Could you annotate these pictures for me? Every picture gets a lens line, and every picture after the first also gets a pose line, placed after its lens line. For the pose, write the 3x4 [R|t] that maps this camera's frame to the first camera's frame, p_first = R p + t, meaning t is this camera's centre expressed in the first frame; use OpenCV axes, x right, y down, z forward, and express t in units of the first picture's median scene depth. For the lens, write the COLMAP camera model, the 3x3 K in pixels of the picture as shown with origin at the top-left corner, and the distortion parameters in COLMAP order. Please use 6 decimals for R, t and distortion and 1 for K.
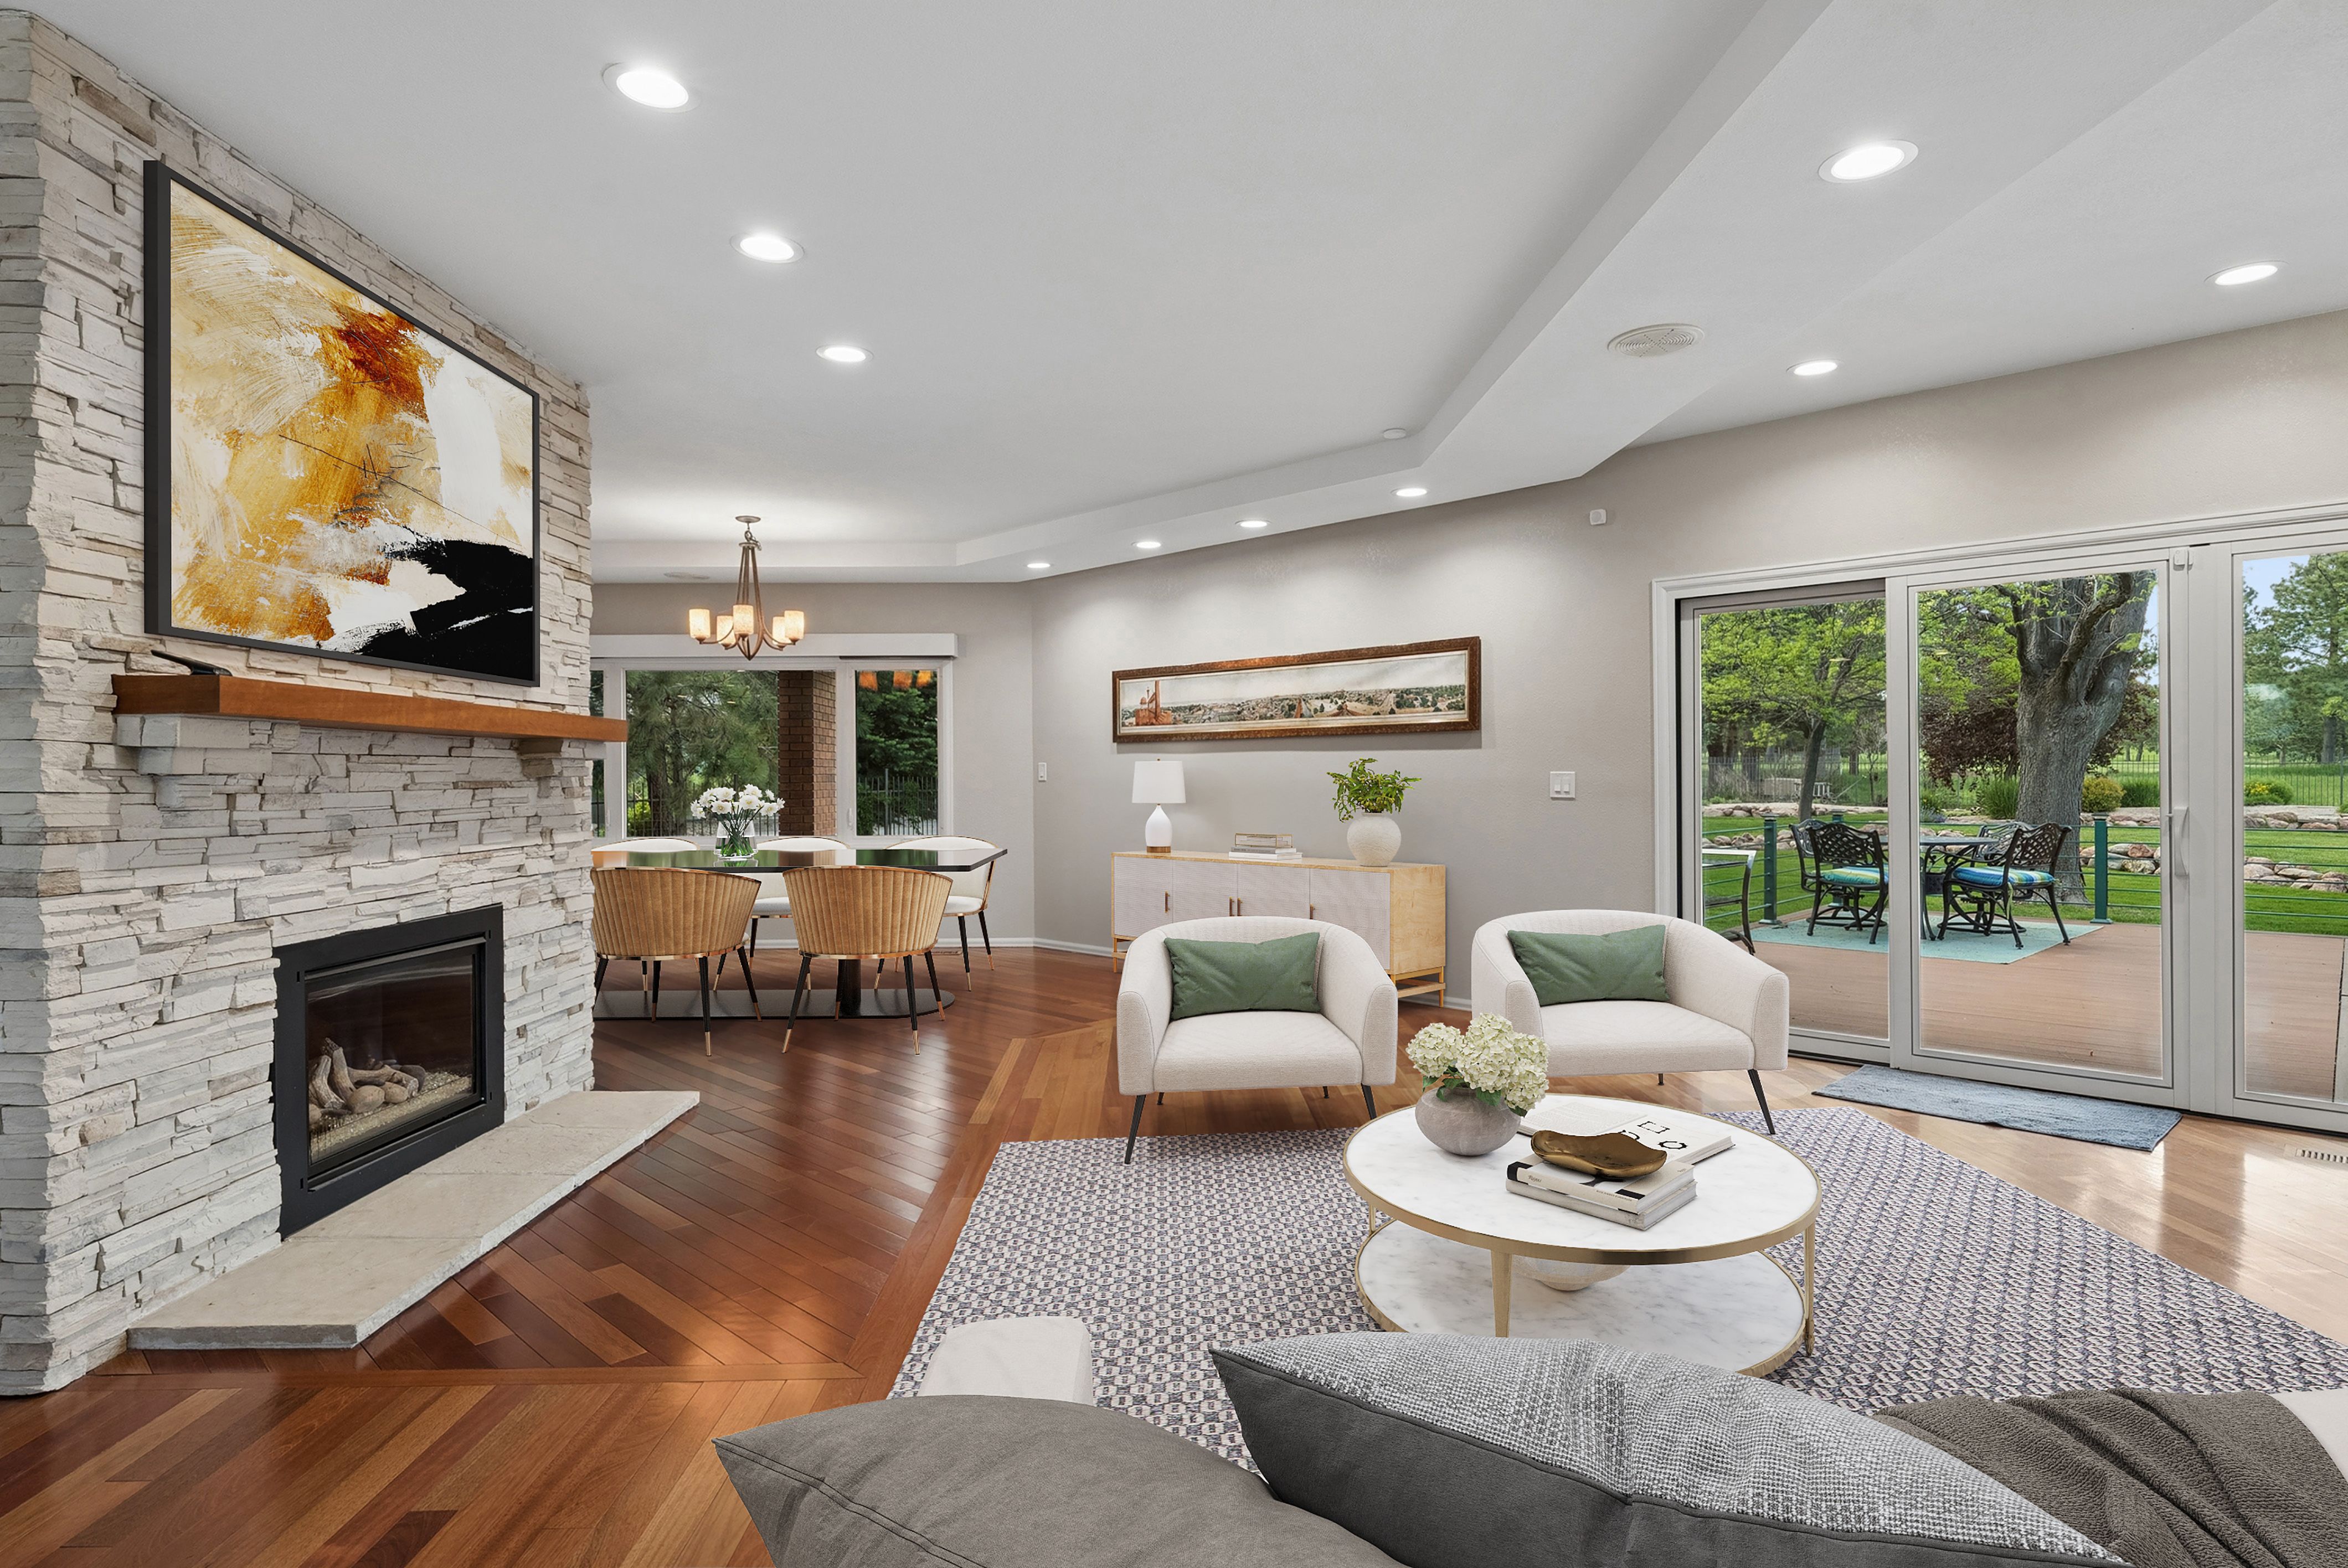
lens RADIAL K [[1226.6, 0, 1187.2], [0, 1226.6, 783.5], [0, 0, 1]] dist [-0.003174, 0.000052]
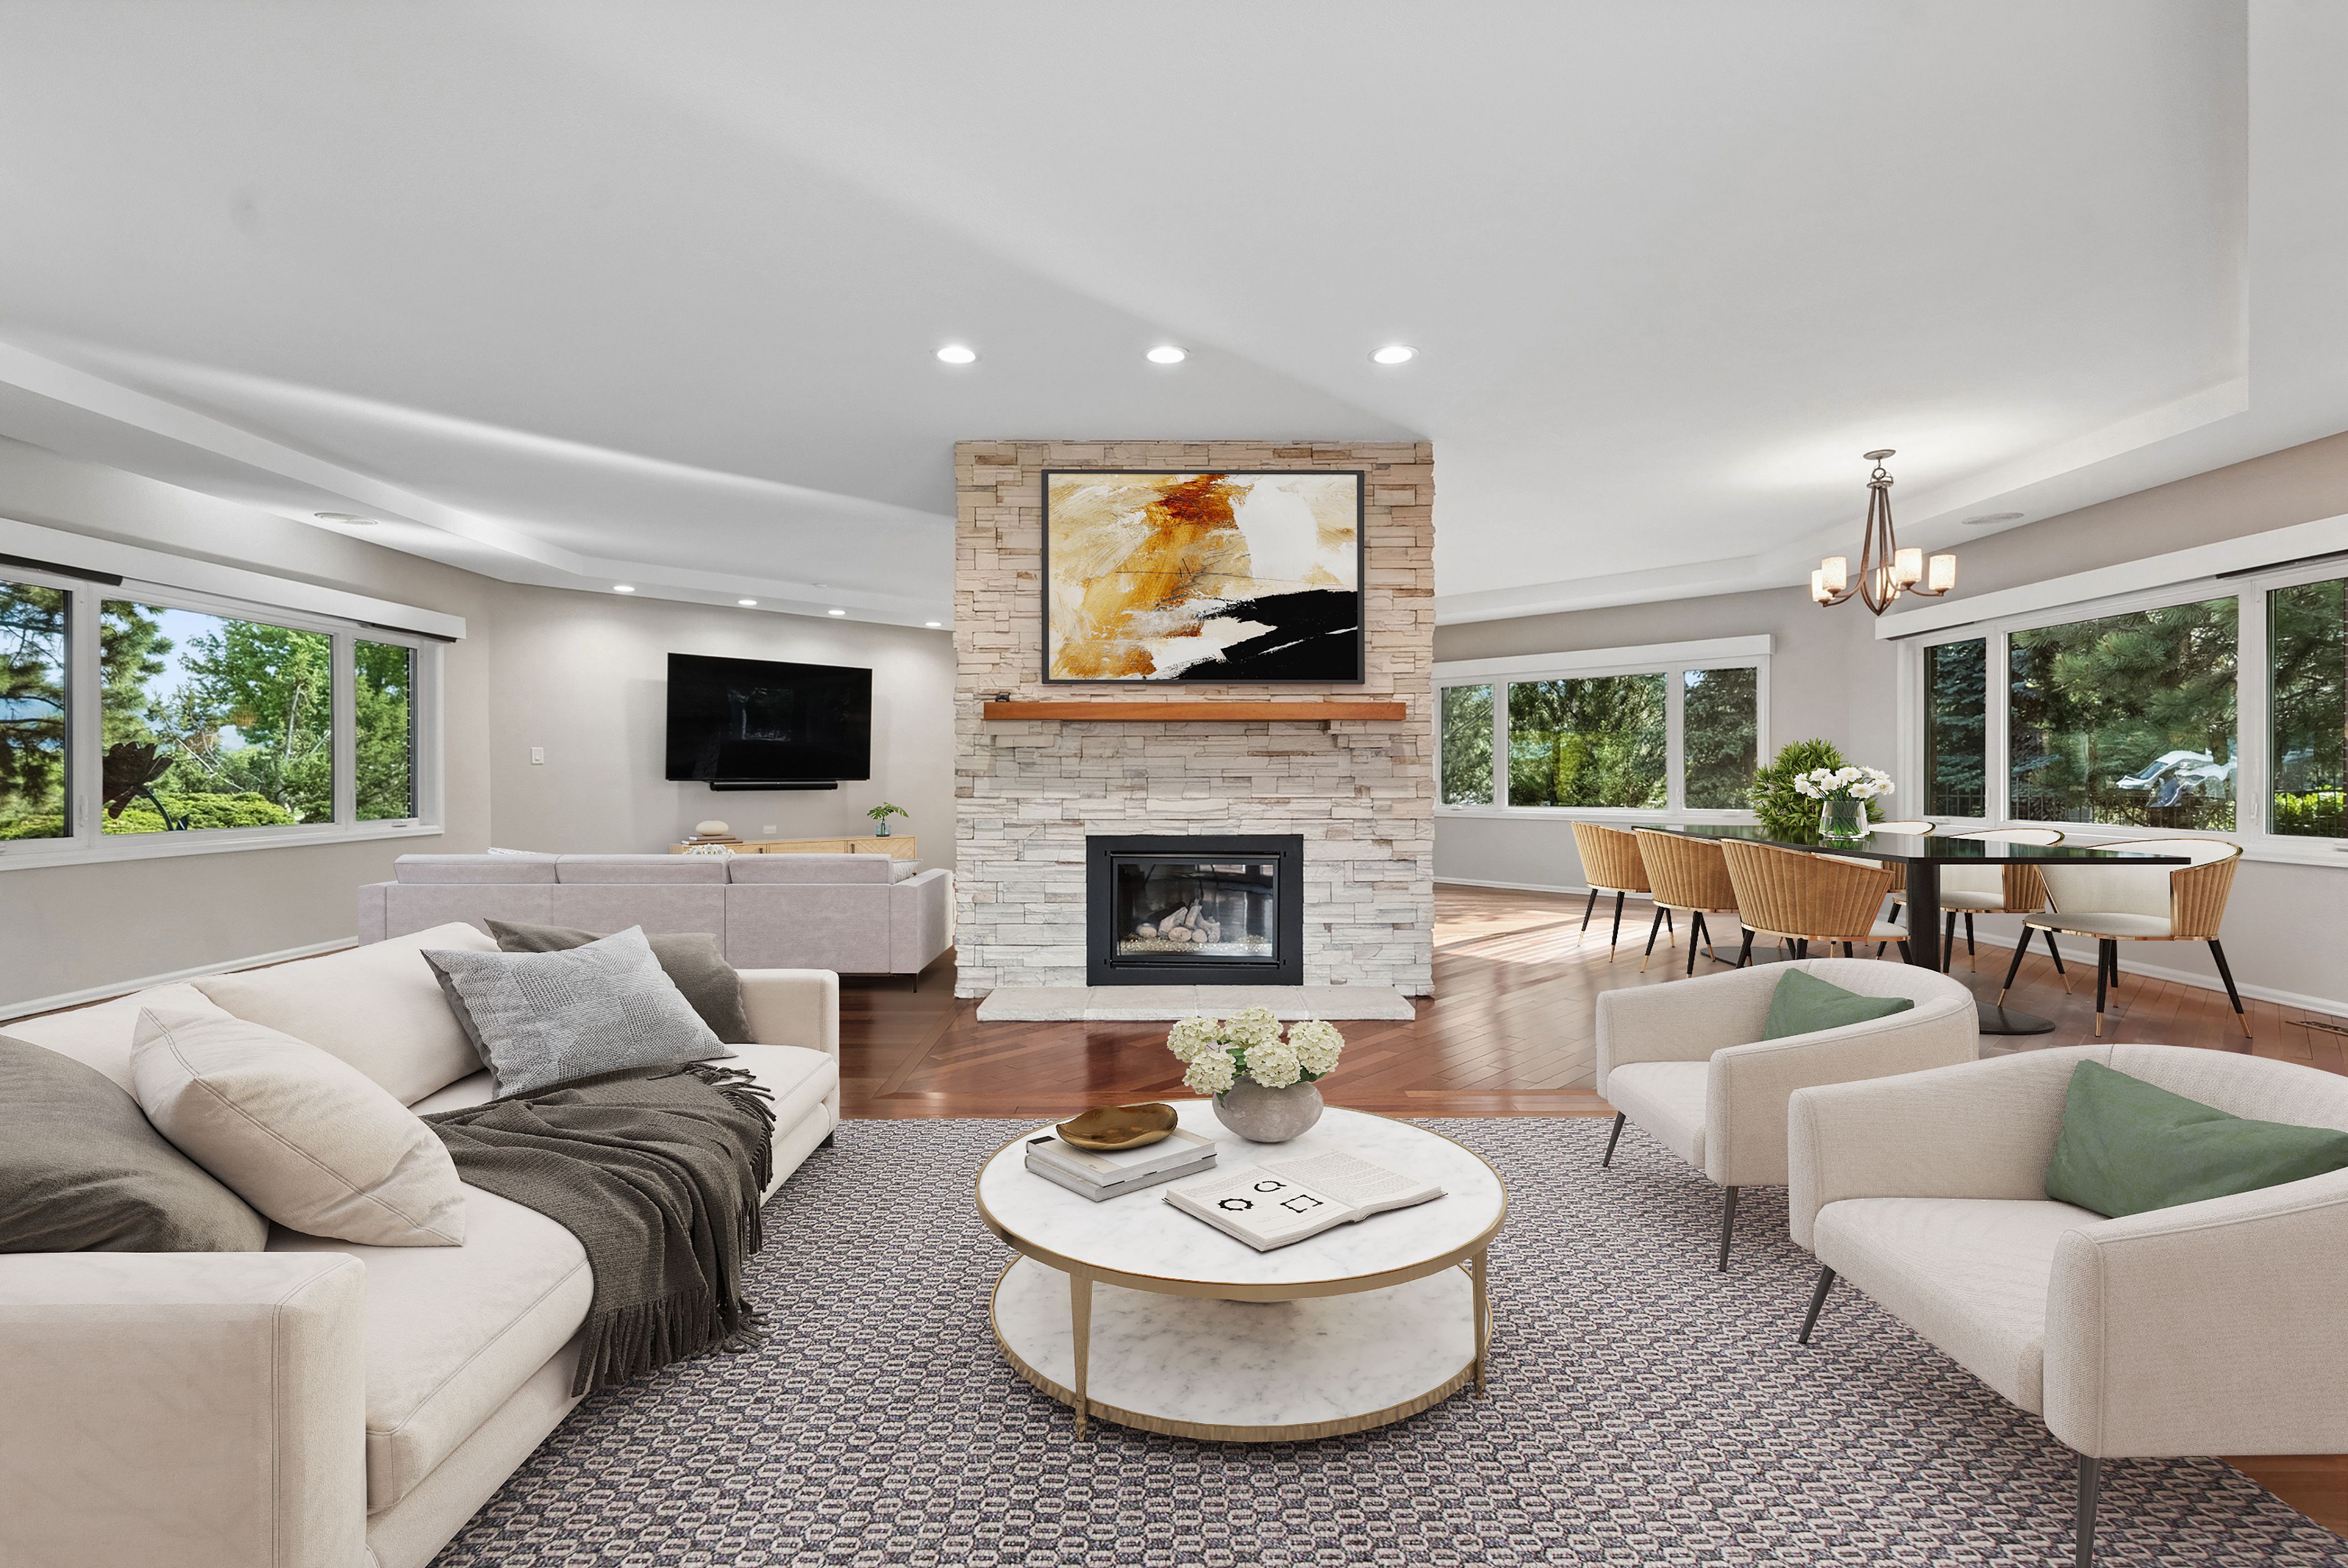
lens RADIAL K [[1109.0, 0, 1173.4], [0, 1109.0, 749.1], [0, 0, 1]] dist [0.028311, -0.000064]
pose [[-0.025686, -0.017092, -0.999524, 0.861111], [-0.004003, 0.999848, -0.016995, 0.020305], [0.999662, 0.003564, -0.025751, 0.979399]]
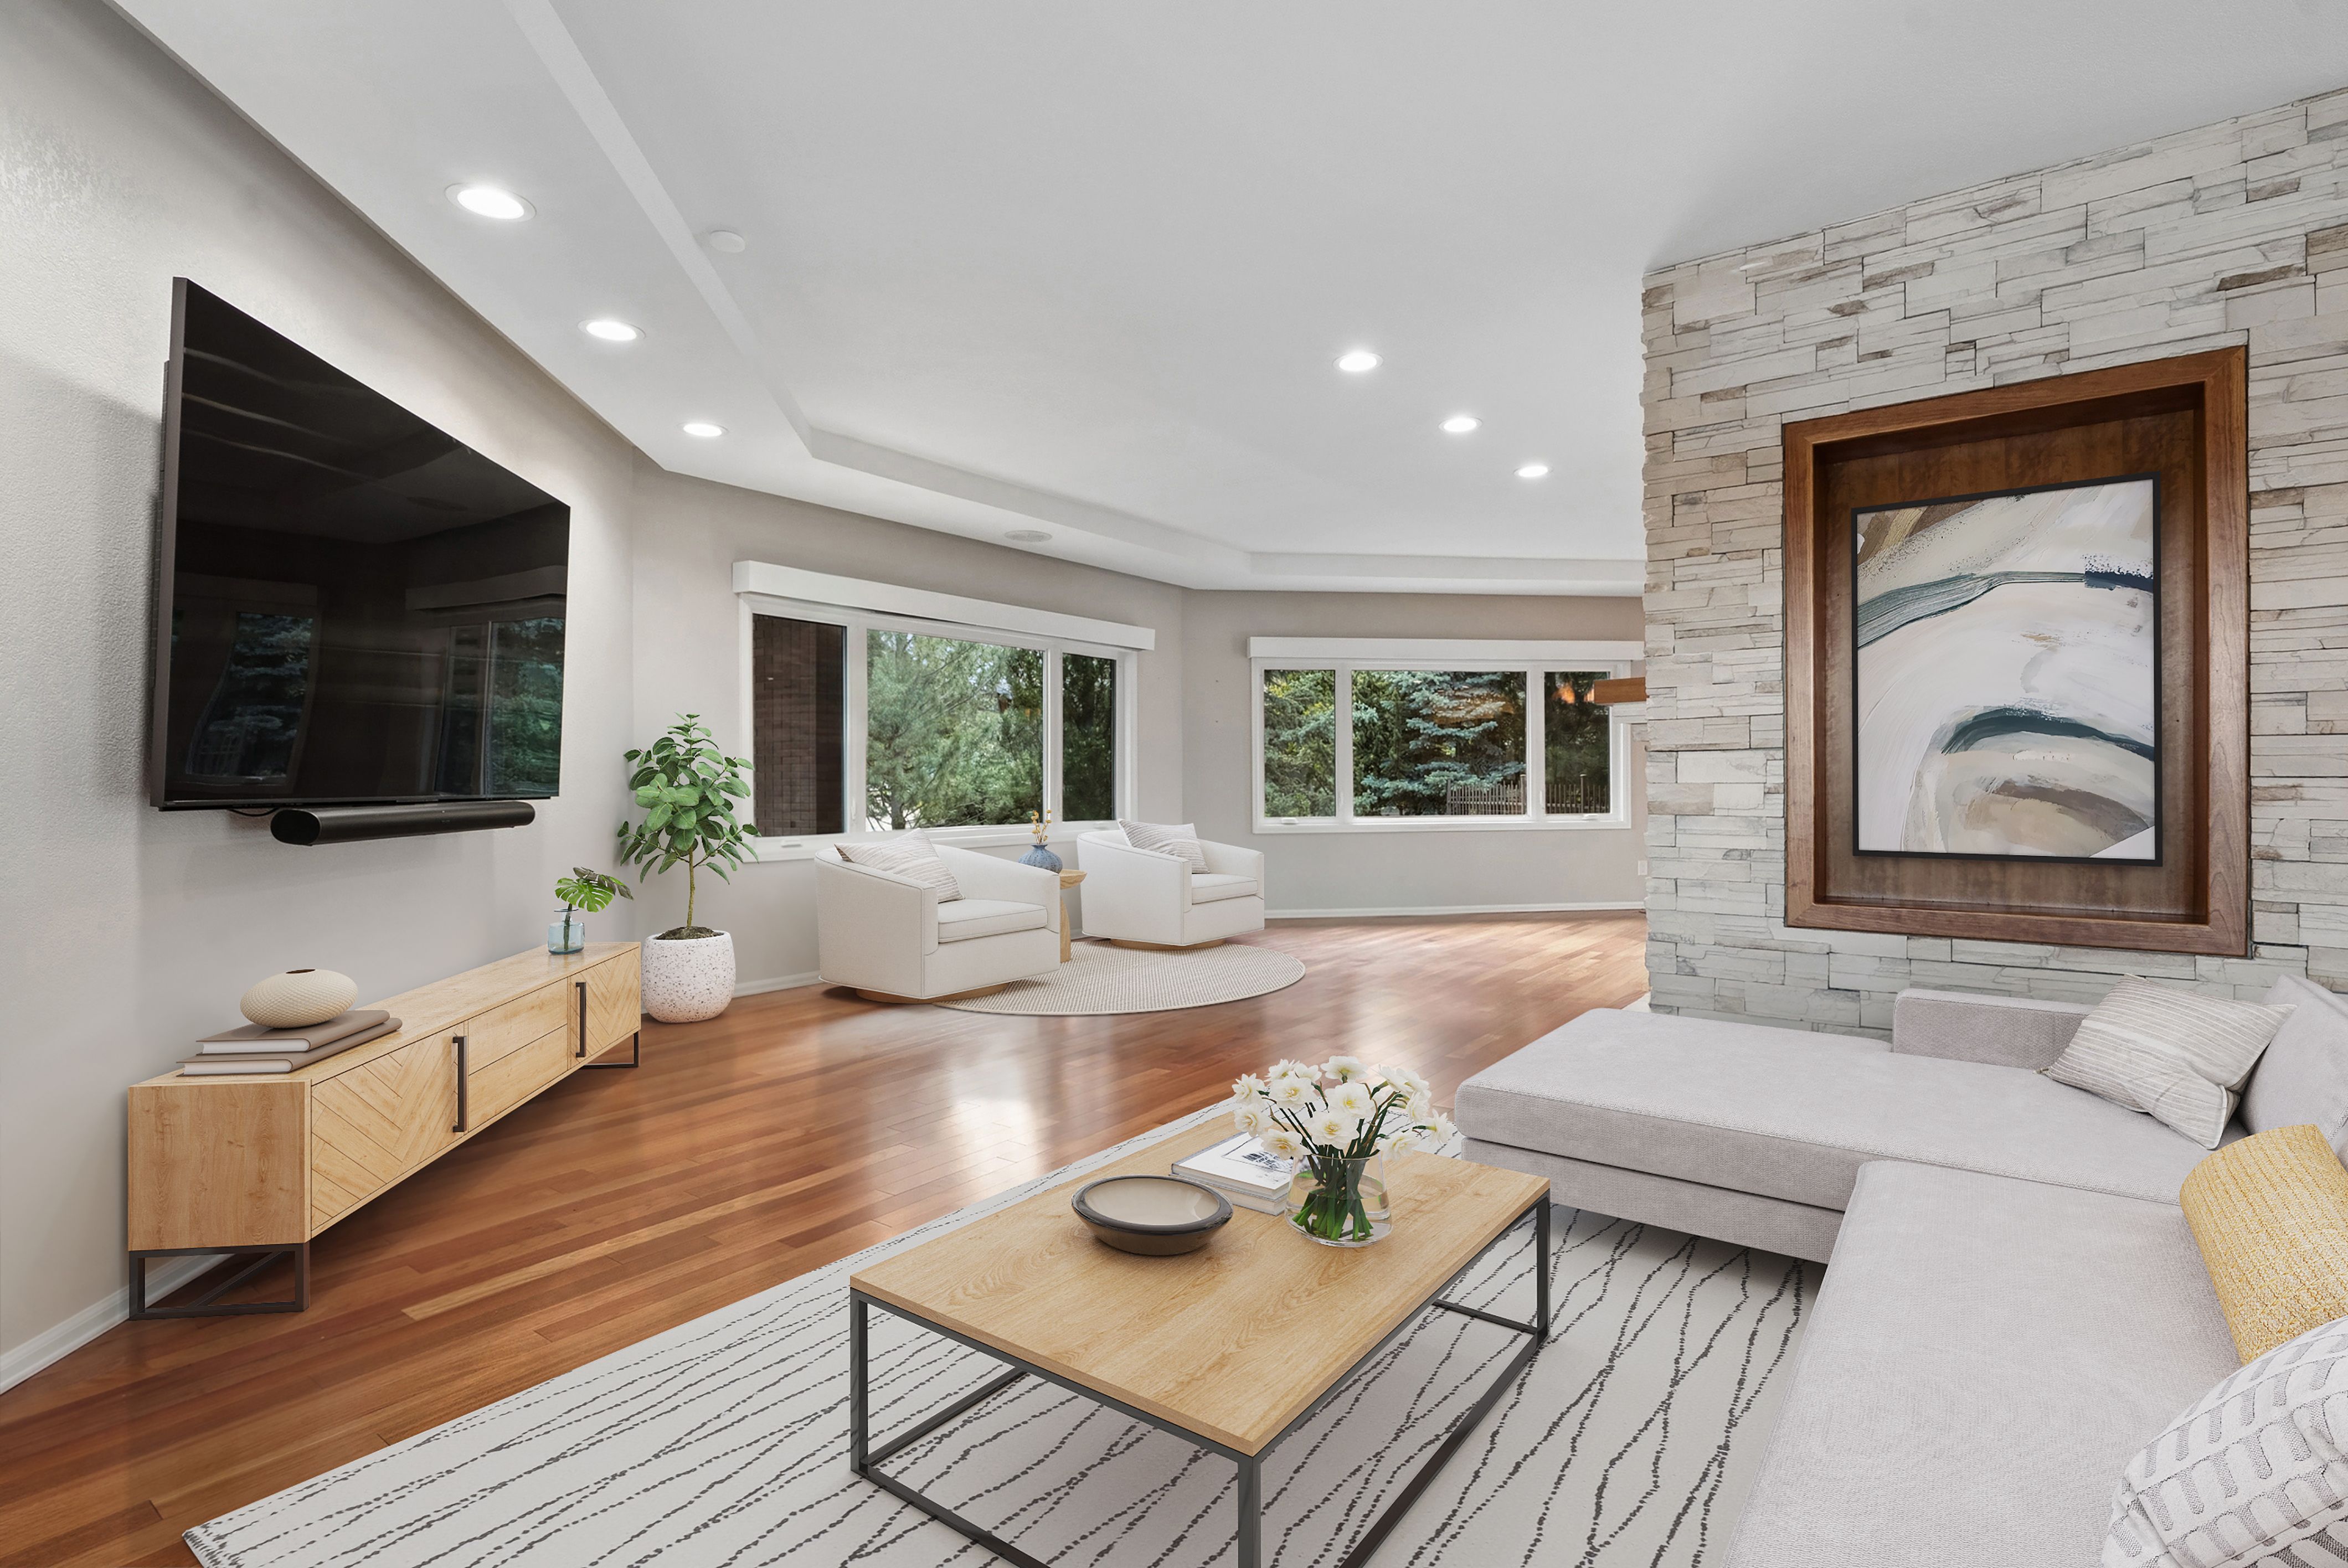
lens RADIAL K [[1099.7, 0, 1151.8], [0, 1099.7, 783.7], [0, 0, 1]] dist [0.006555, -0.003215]
pose [[0.788883, 0.004948, -0.614523, -0.850257], [-0.003070, 0.999987, 0.004111, 0.035890], [0.614535, -0.001357, 0.788888, -0.381443]]
